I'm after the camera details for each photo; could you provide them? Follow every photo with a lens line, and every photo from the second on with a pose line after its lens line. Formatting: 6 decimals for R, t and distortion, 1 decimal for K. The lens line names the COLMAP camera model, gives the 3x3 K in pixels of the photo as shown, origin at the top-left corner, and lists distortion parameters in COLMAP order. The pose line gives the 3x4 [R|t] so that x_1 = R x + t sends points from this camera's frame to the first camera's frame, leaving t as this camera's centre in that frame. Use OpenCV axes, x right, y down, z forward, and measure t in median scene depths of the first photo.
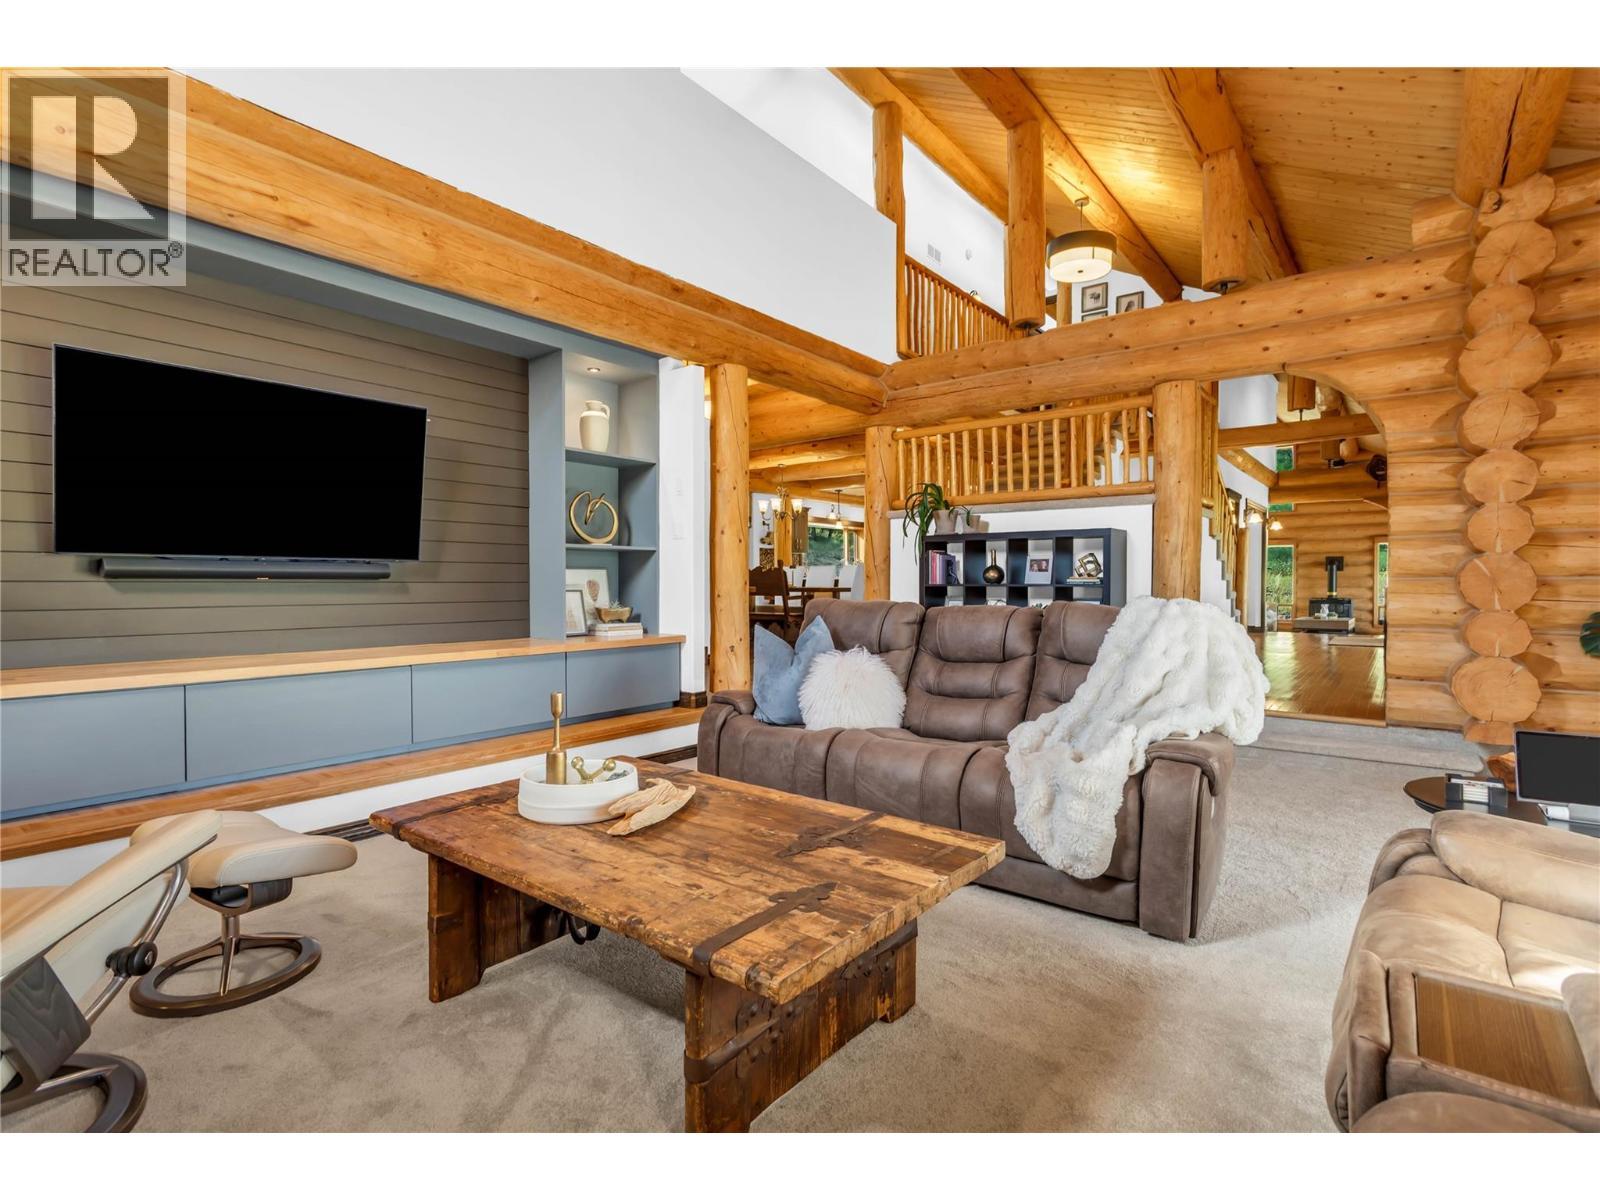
lens RADIAL K [[770.7, 0, 805.7], [0, 770.7, 602.6], [0, 0, 1]] dist [0.002355, 0.001536]
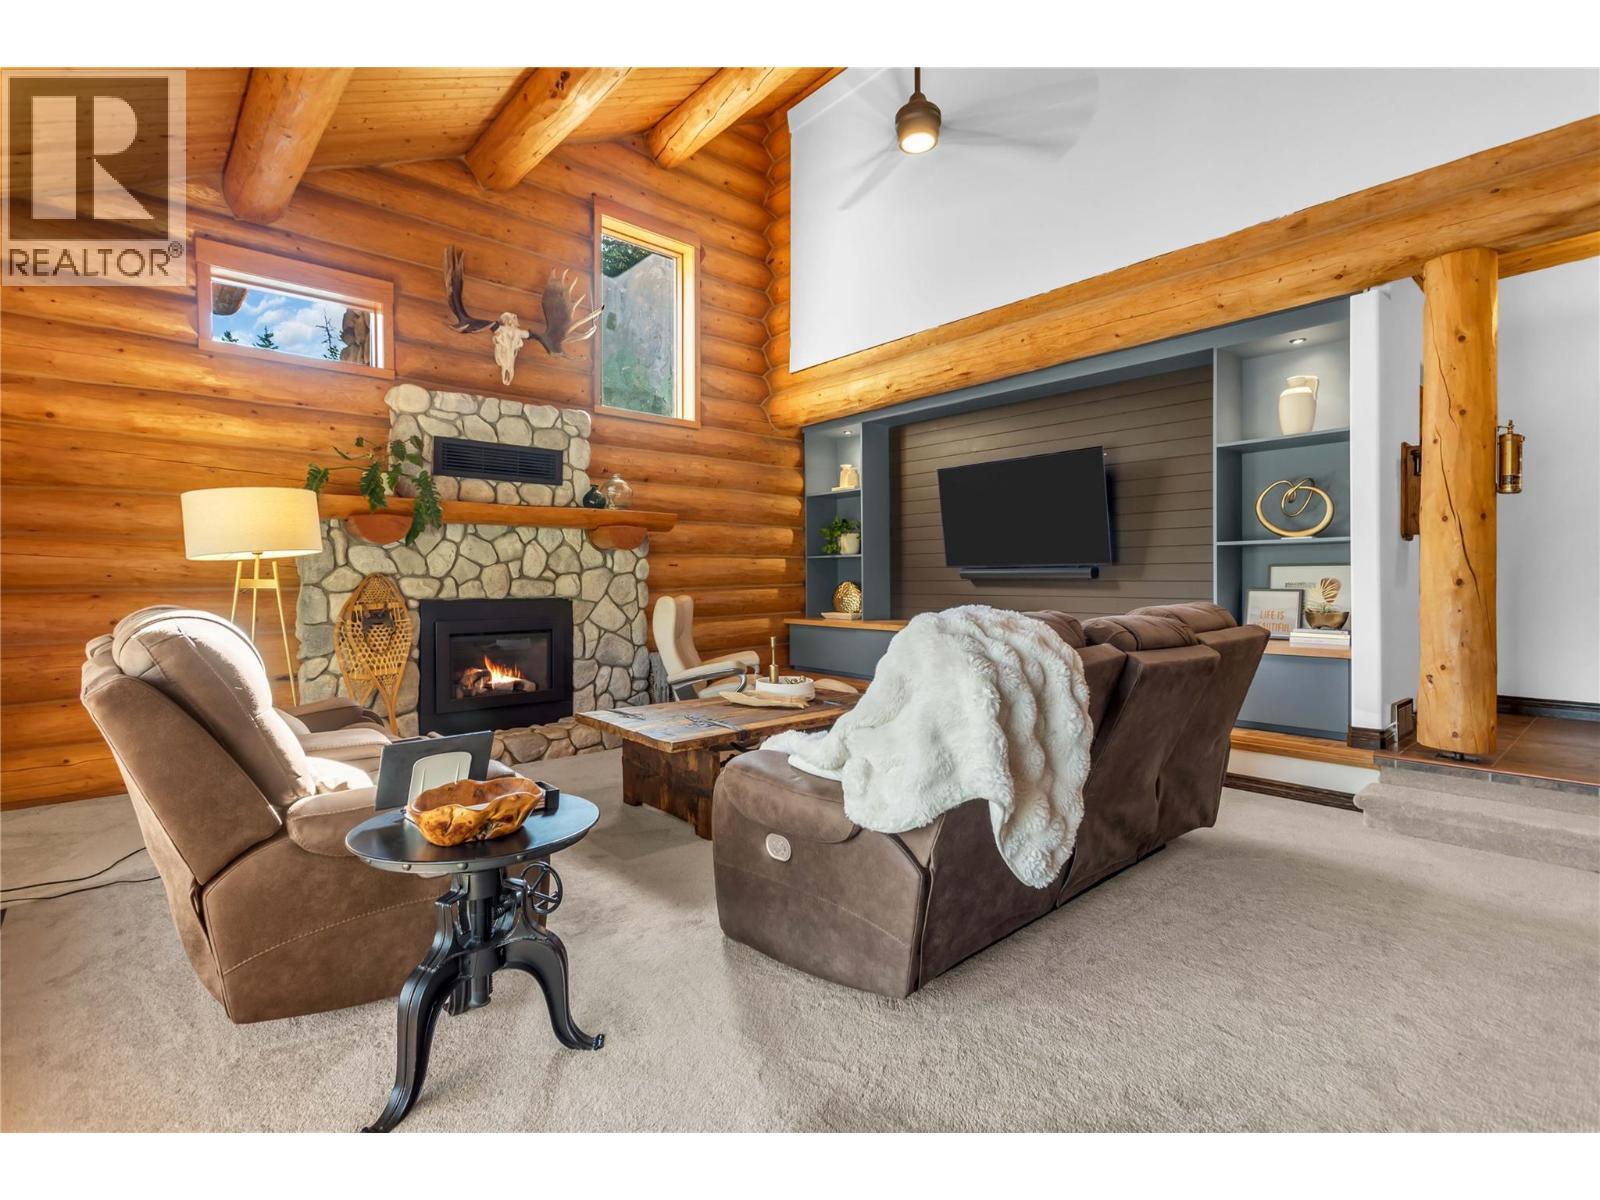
lens RADIAL K [[770.7, 0, 799.0], [0, 770.7, 585.2], [0, 0, 1]] dist [0.002355, 0.001536]
pose [[-0.177659, 0.004441, -0.984082, 0.450105], [-0.022478, 0.999711, 0.008570, -0.009868], [0.983835, 0.023643, -0.177508, 0.383603]]
